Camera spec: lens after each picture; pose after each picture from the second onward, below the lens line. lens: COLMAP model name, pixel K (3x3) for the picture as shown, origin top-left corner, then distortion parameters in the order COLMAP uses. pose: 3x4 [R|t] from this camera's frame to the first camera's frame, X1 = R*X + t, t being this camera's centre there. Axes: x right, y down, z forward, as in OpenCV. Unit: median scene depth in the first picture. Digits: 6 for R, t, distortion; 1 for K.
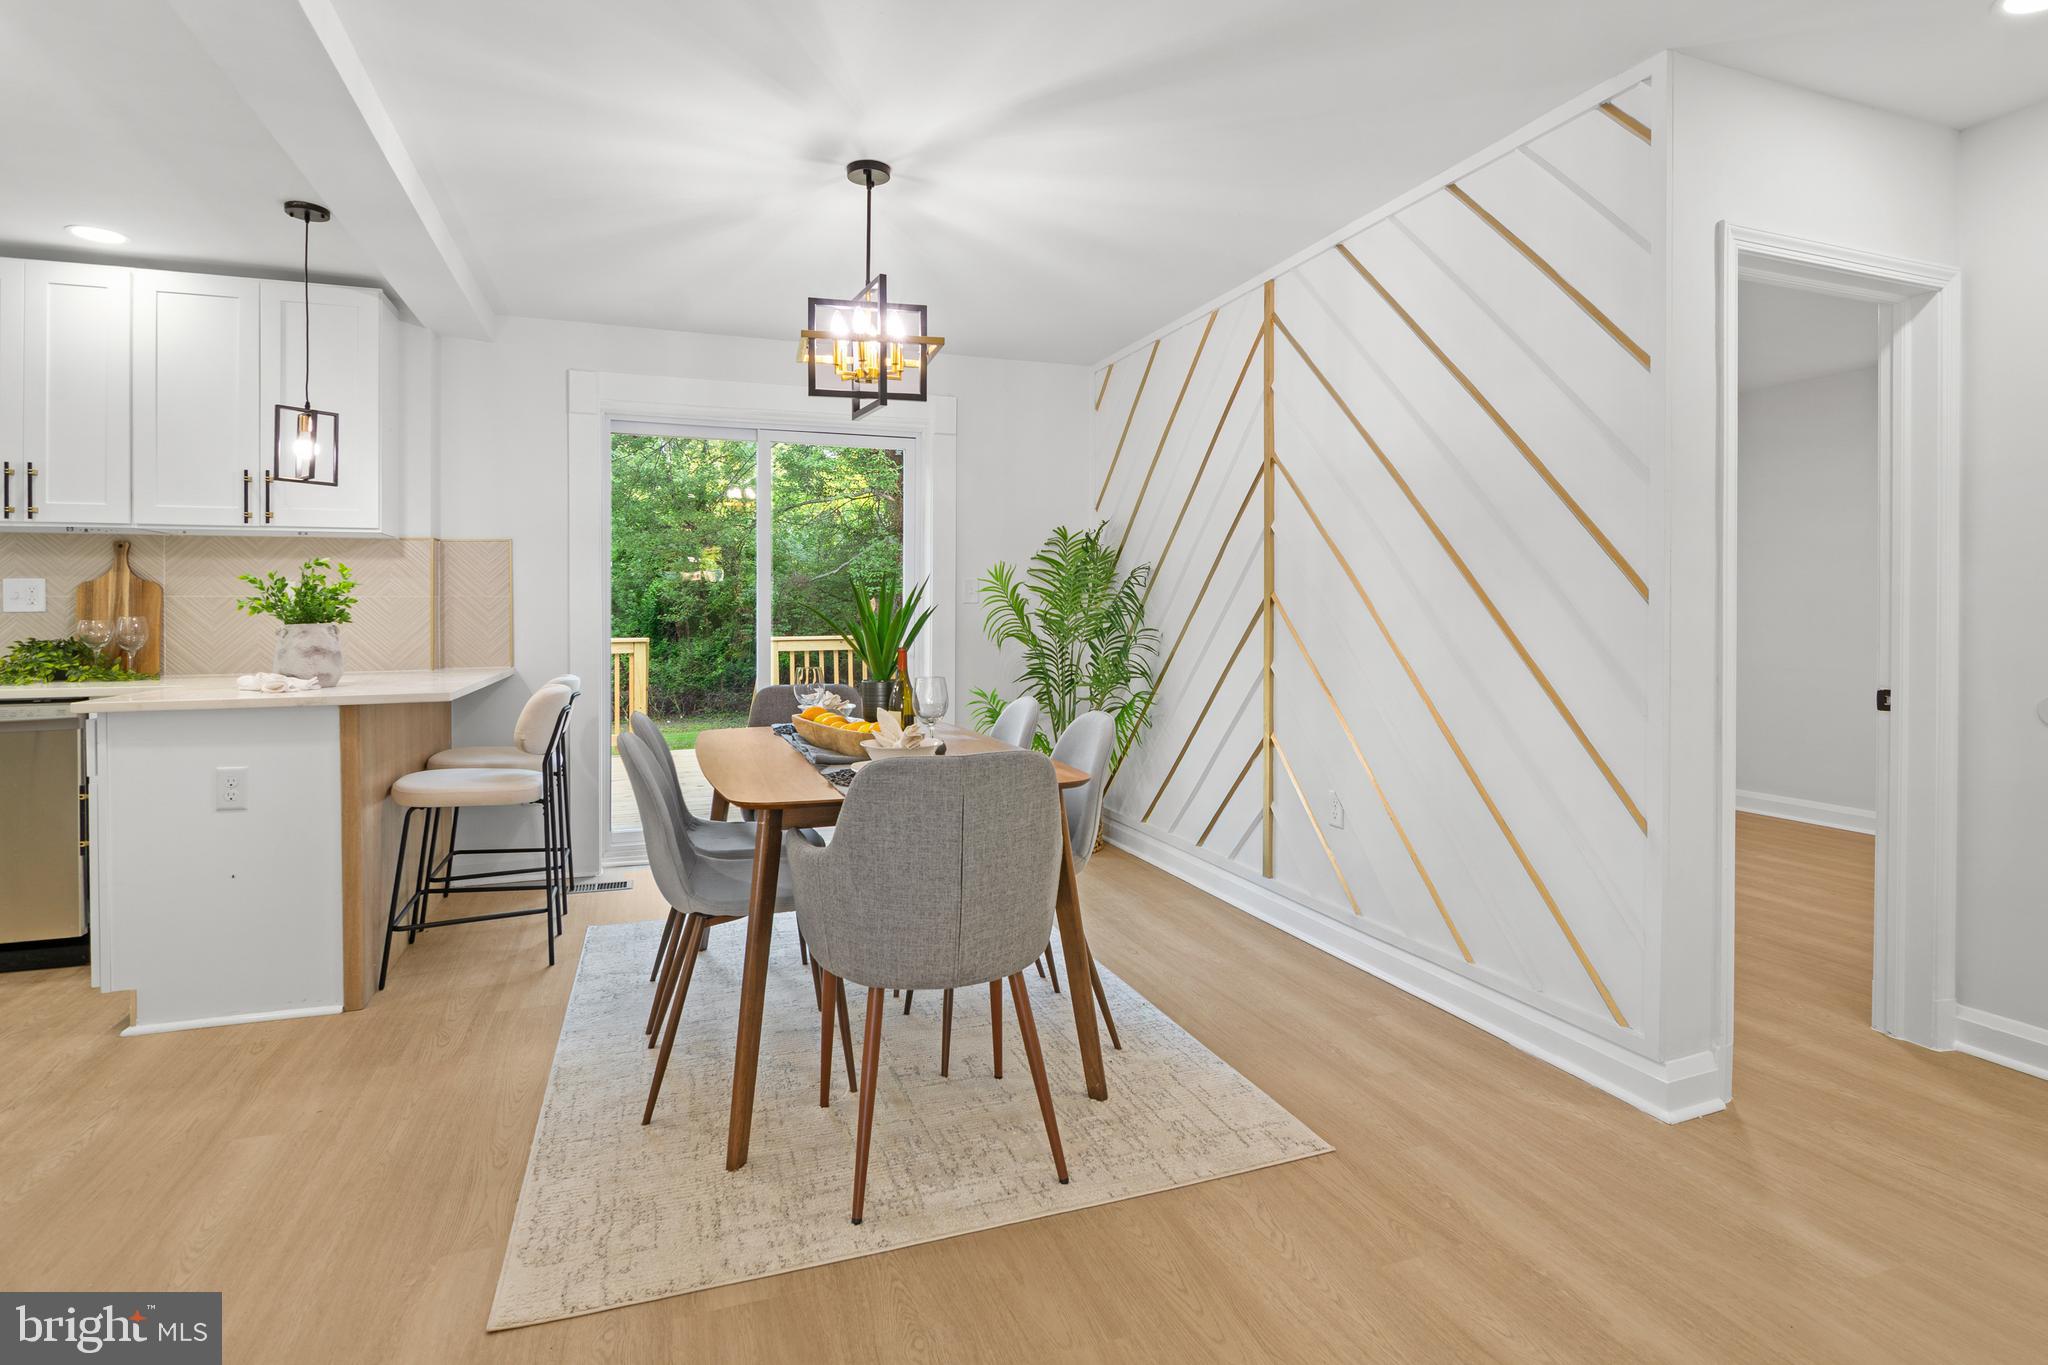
lens RADIAL K [[1017.5, 0, 1019.4], [0, 1017.5, 609.8], [0, 0, 1]] dist [-0.002677, -0.006799]
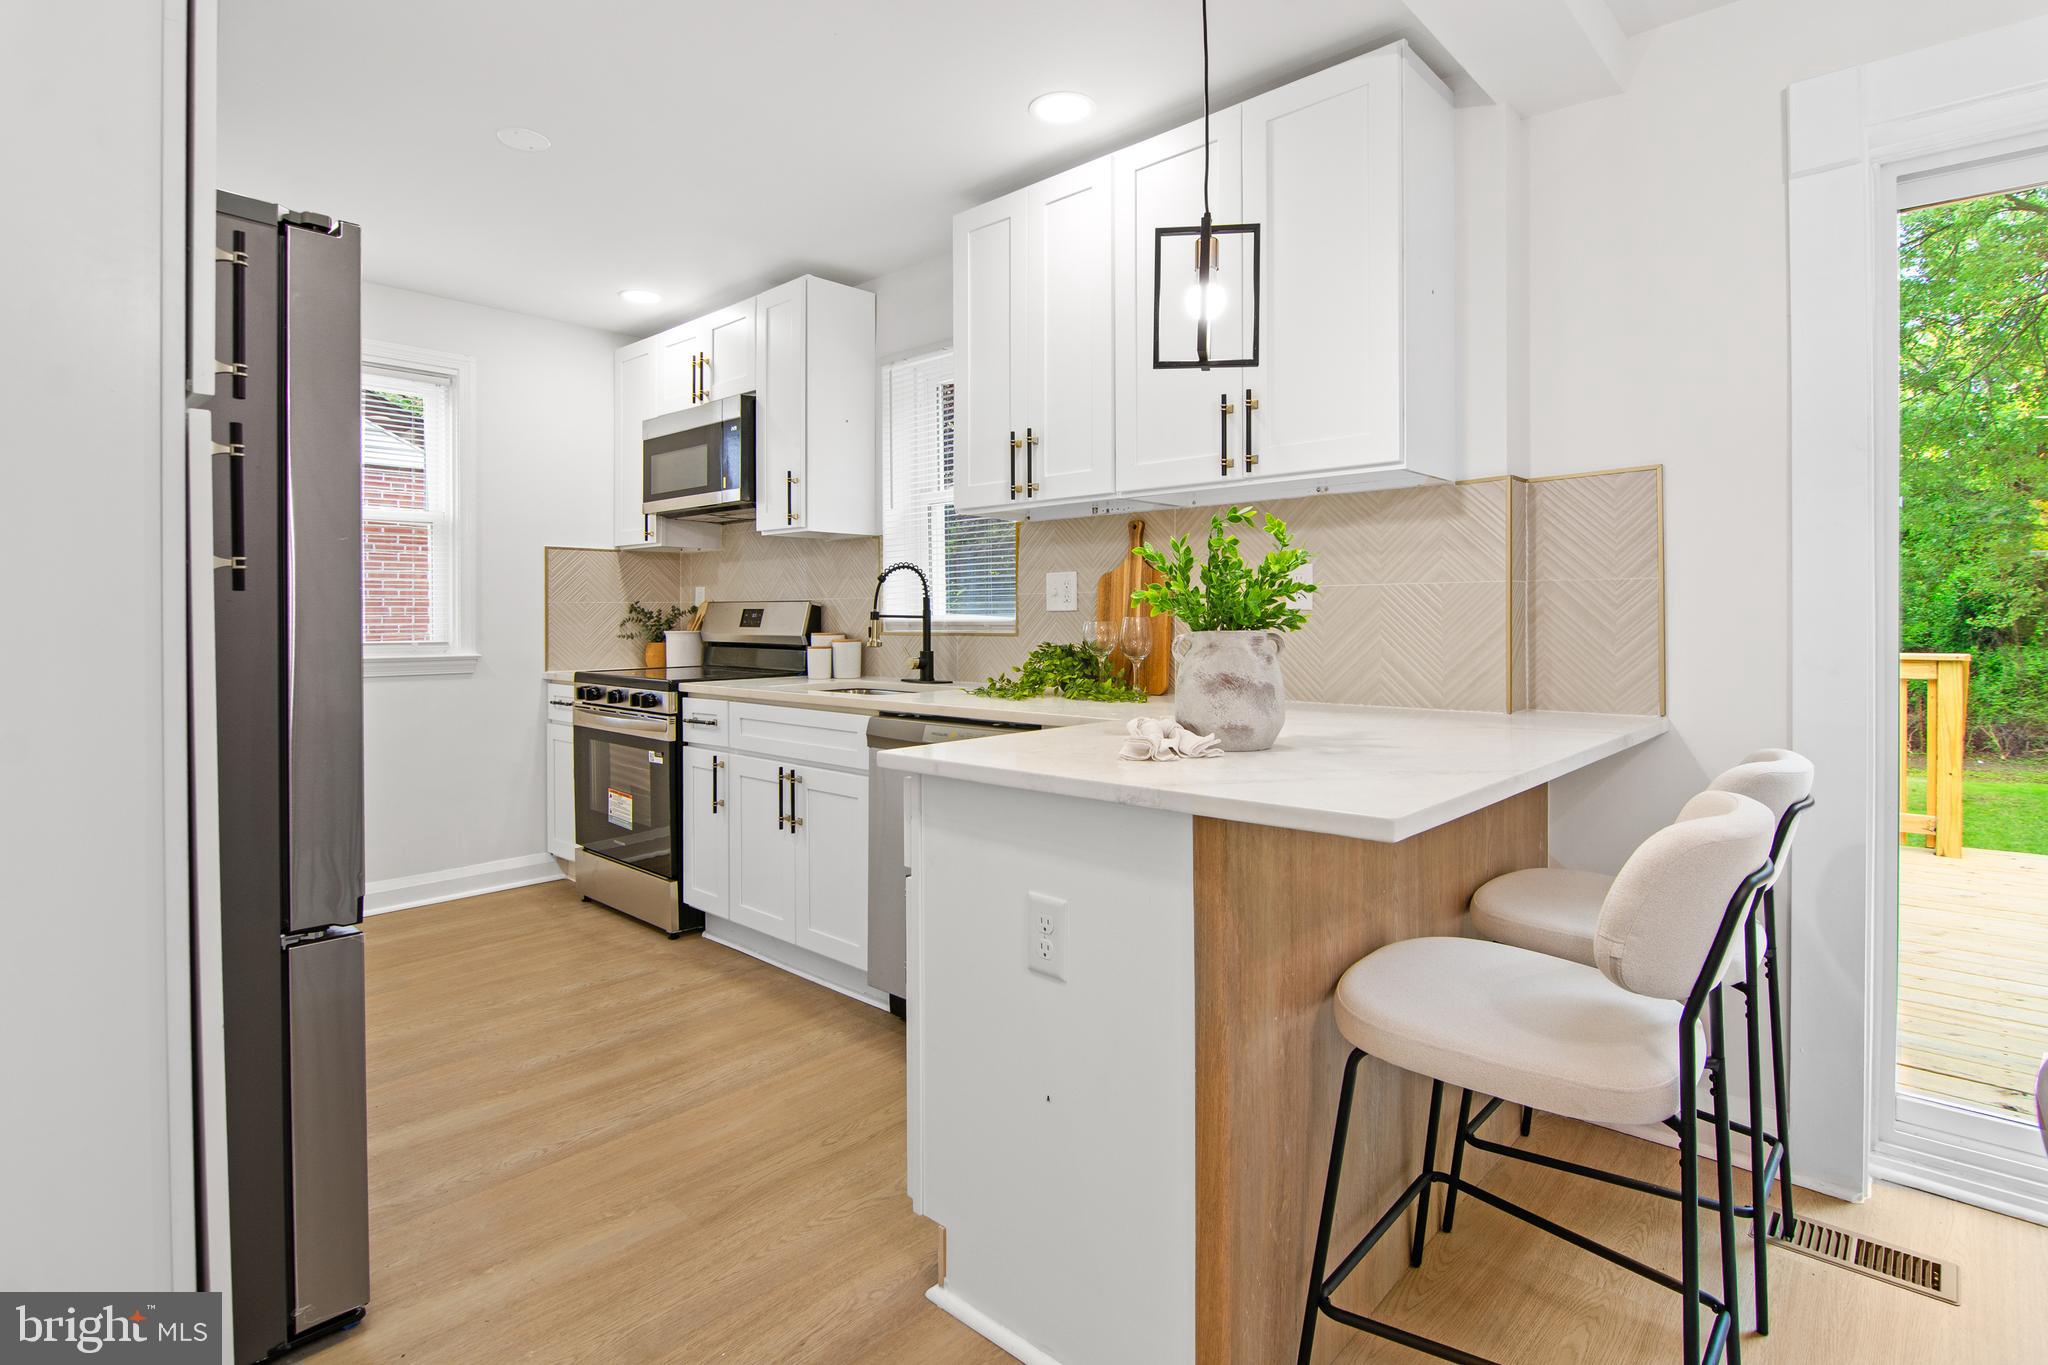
lens RADIAL K [[1017.5, 0, 1019.4], [0, 1017.5, 621.8], [0, 0, 1]] dist [-0.002677, -0.006799]
pose [[0.462417, 0.005185, -0.886648, -0.235336], [0.005107, 0.999951, 0.008511, 0.003326], [0.886648, -0.008464, 0.462367, 0.569738]]
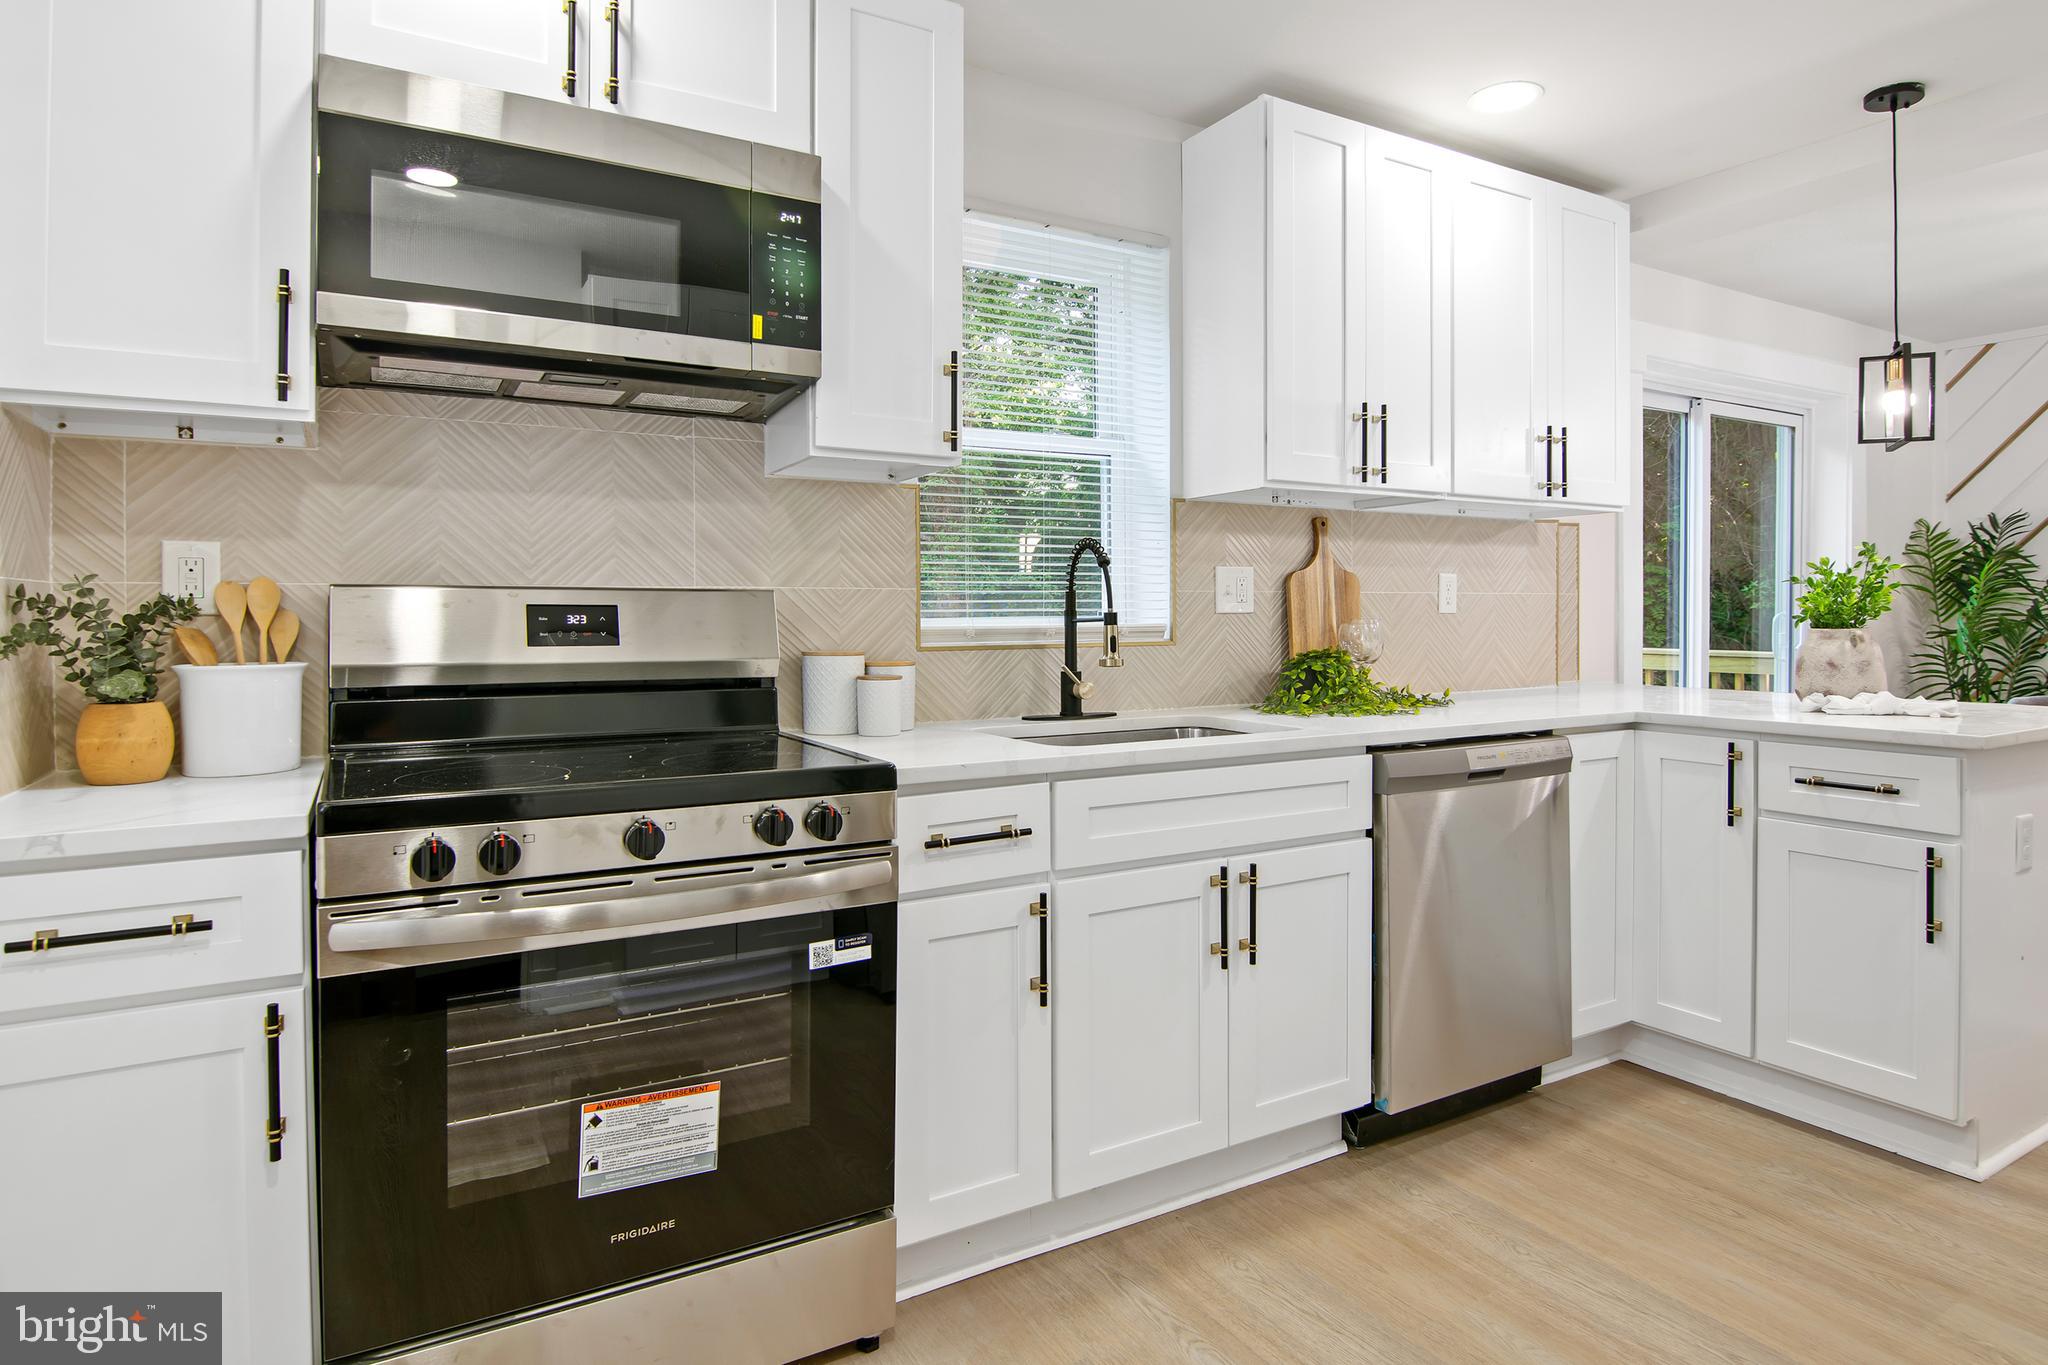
lens RADIAL K [[1096.1, 0, 1015.5], [0, 1096.1, 630.5], [0, 0, 1]] dist [-0.018308, -0.000999]
pose [[0.985877, -0.004731, 0.167407, -1.278792], [0.002559, 0.999910, 0.013191, 0.003563], [-0.167454, -0.012576, 0.985800, 0.257312]]
